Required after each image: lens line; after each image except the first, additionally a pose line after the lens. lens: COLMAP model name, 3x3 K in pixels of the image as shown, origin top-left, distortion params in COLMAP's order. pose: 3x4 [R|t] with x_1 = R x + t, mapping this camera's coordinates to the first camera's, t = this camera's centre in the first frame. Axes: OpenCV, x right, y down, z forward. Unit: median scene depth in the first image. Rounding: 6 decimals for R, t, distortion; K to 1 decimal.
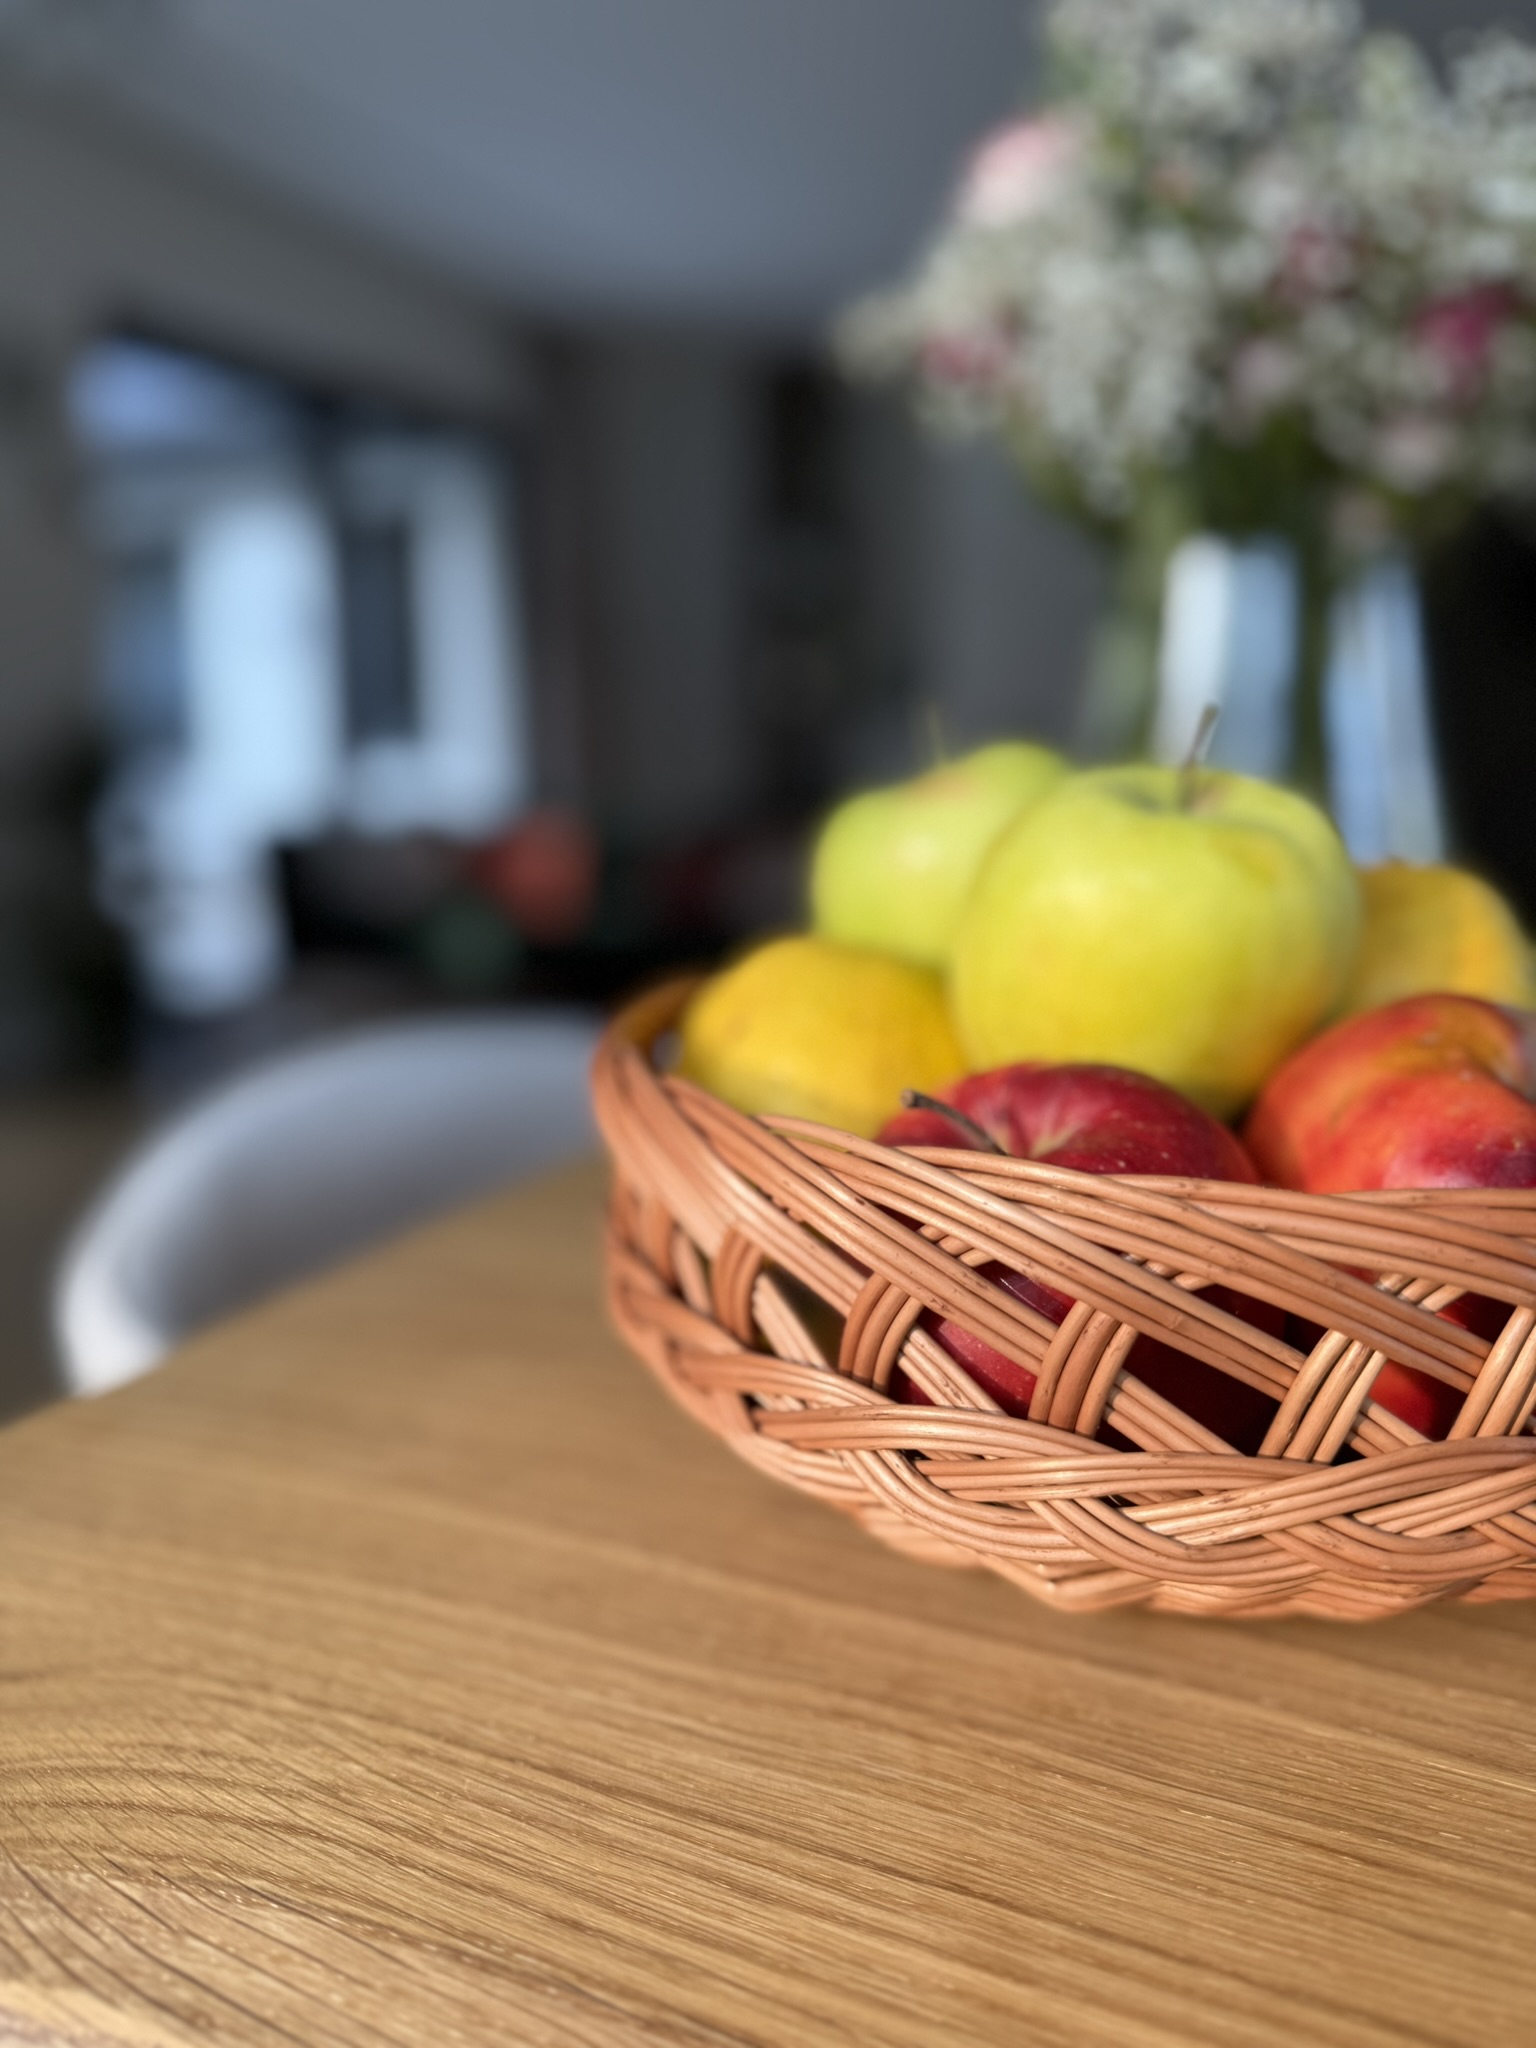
lens RADIAL K [[1504.7, 0, 768.0], [0, 1504.7, 1024.0], [0, 0, 1]] dist [-0.099995, 0.068529]
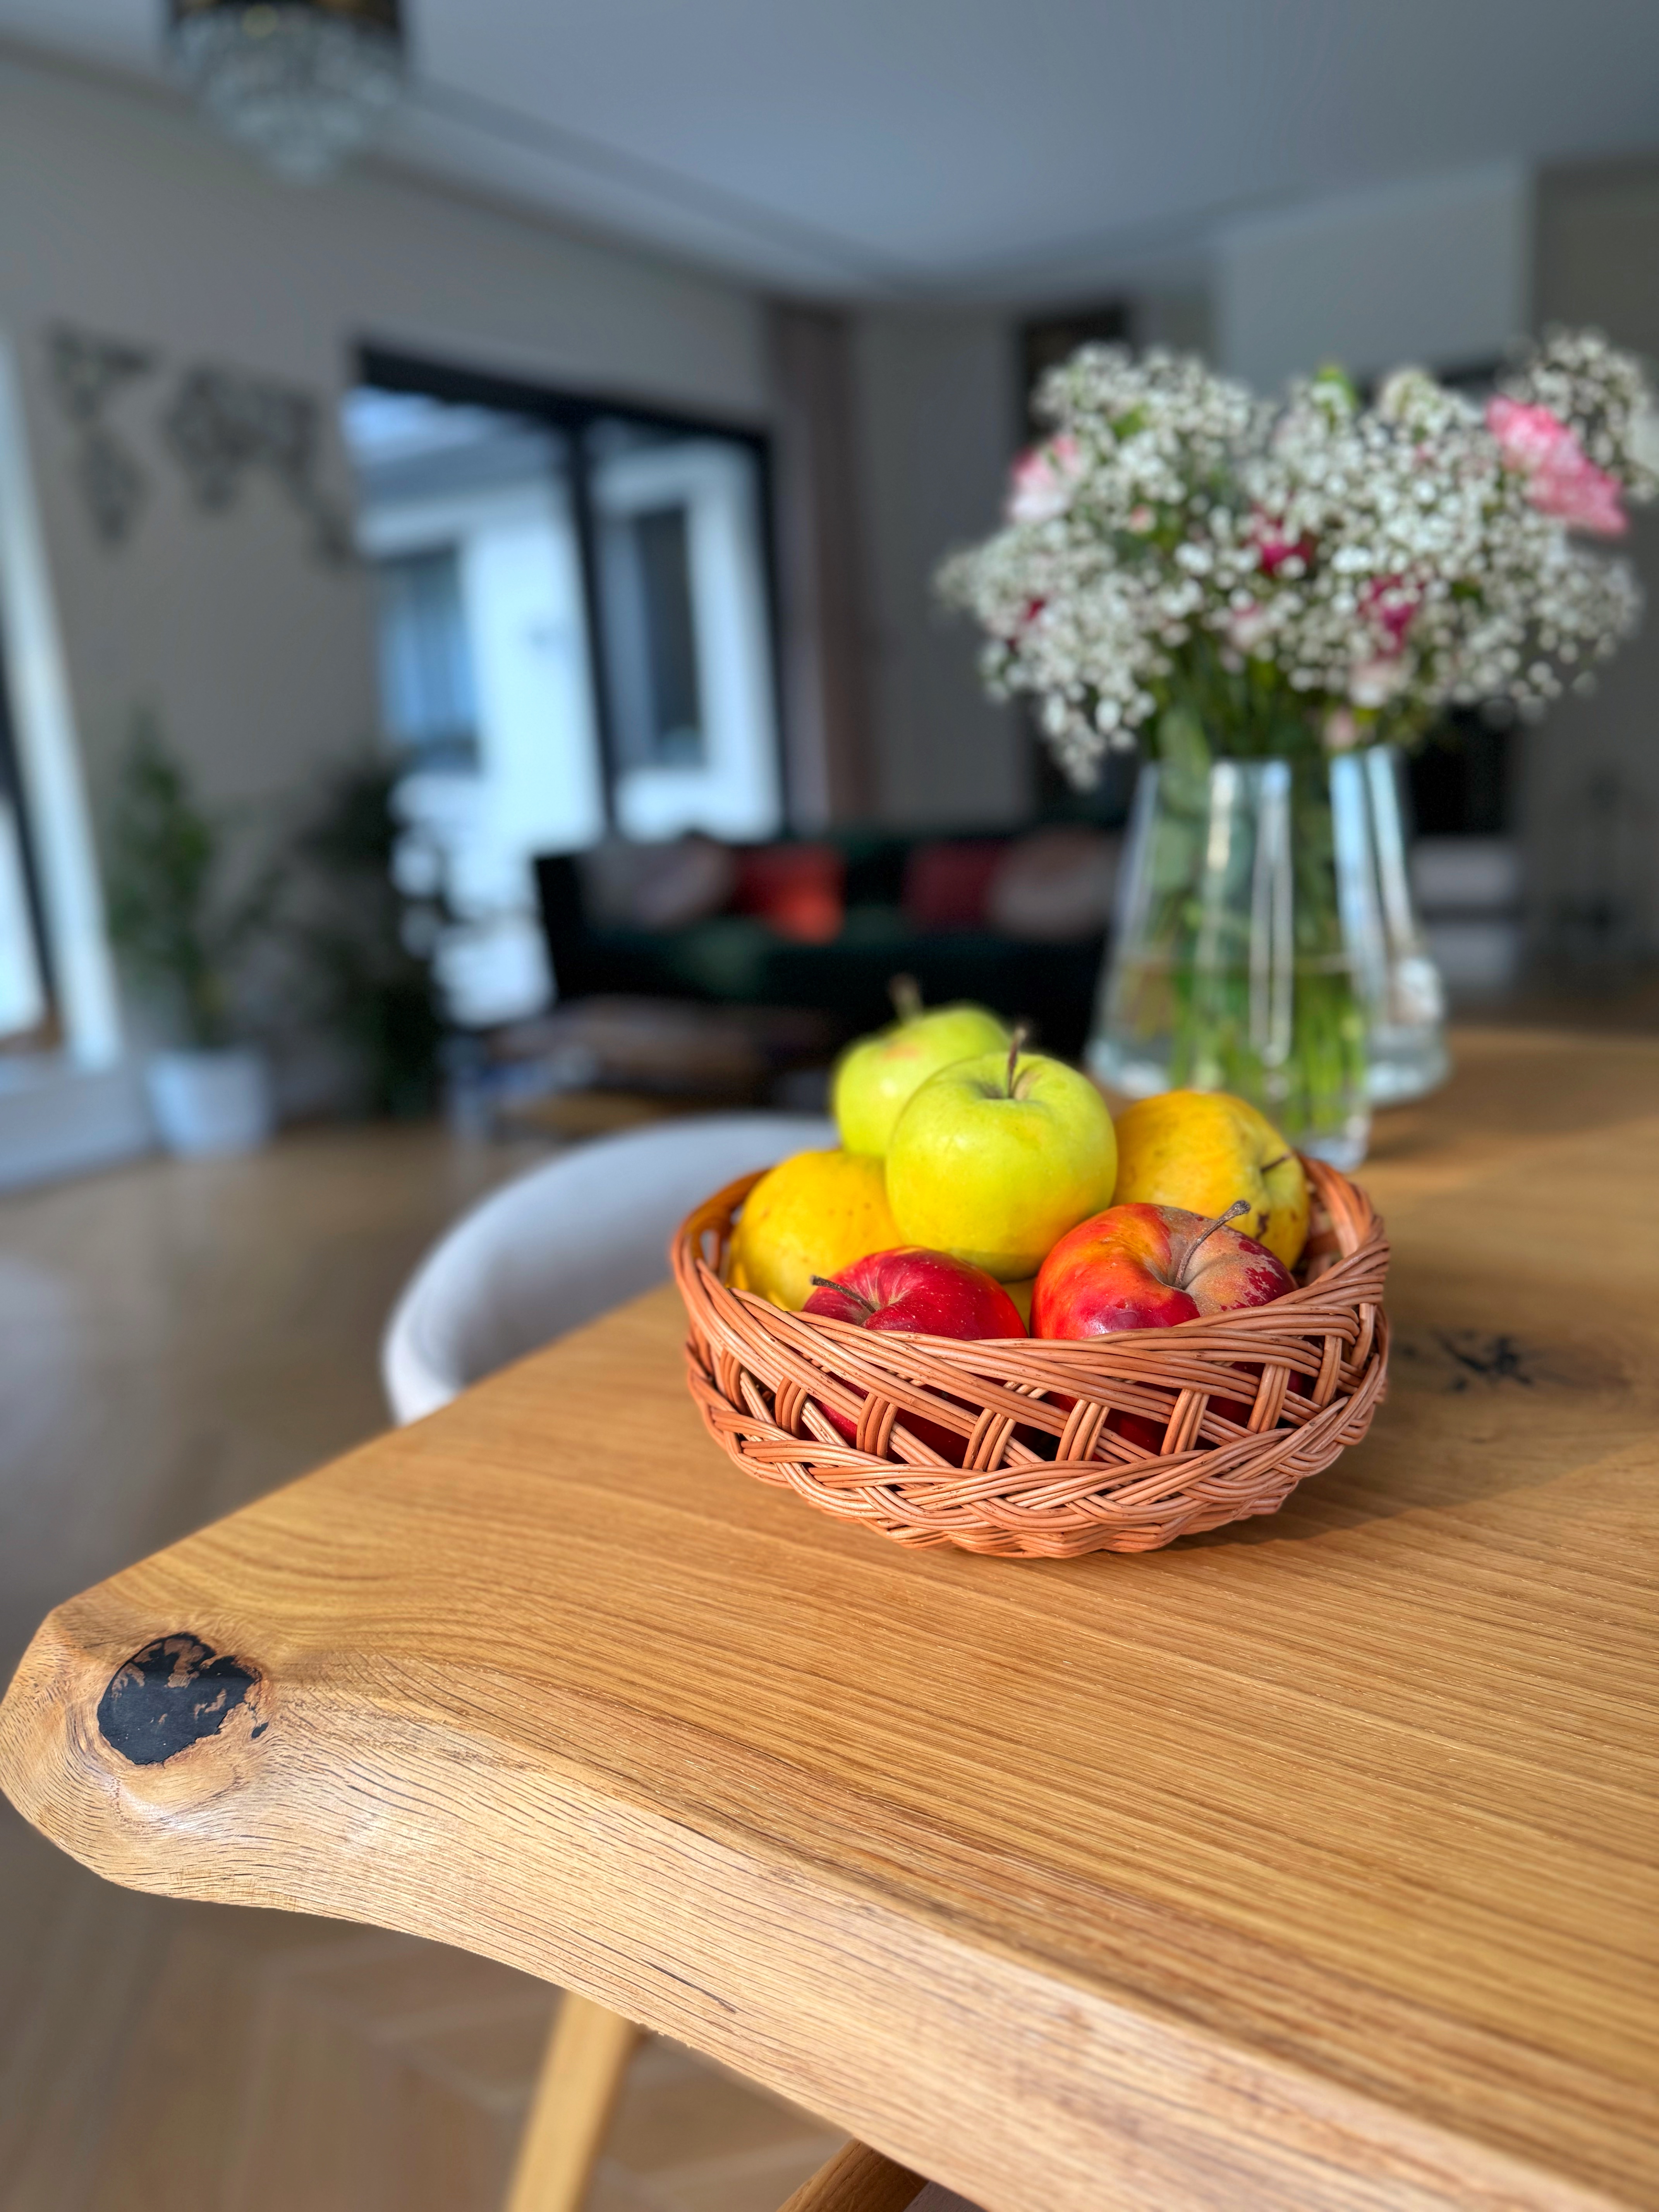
lens RADIAL K [[1542.7, 0, 840.8], [0, 1542.7, 1088.0], [0, 0, 1]] dist [0.028232, -0.036543]
pose [[0.989439, -0.026007, -0.142597, 0.446495], [0.032362, 0.998575, 0.042430, -0.295533], [0.141290, -0.046597, 0.988871, -1.003984]]
